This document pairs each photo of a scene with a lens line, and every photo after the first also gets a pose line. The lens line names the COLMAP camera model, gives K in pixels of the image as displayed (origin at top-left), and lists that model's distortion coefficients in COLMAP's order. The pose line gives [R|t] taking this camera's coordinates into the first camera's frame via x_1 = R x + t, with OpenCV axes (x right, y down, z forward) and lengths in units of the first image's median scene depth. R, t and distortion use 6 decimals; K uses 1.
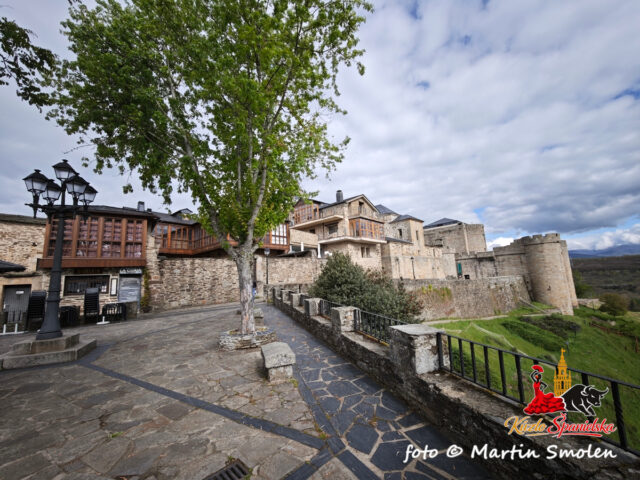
lens RADIAL K [[250.6, 0, 319.0], [0, 250.6, 248.7], [0, 0, 1]] dist [0.000499, 0.000057]
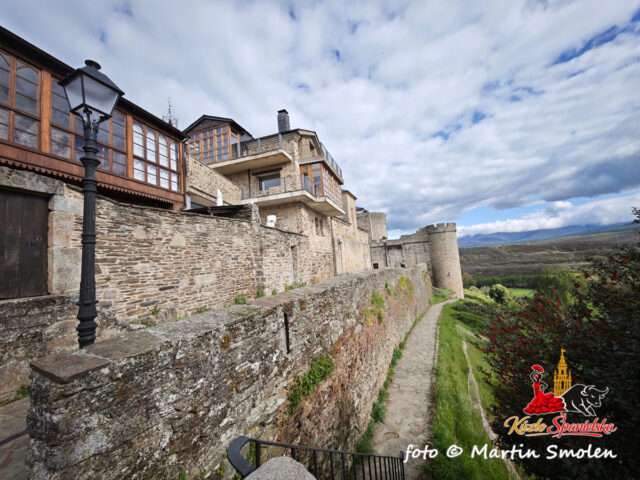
lens RADIAL K [[250.6, 0, 319.0], [0, 250.6, 248.7], [0, 0, 1]] dist [0.000499, 0.000057]
pose [[0.896691, 0.007976, 0.442585, -0.058993], [-0.022877, 0.999337, 0.028340, 0.034368], [-0.442065, -0.035538, 0.896279, 0.303733]]
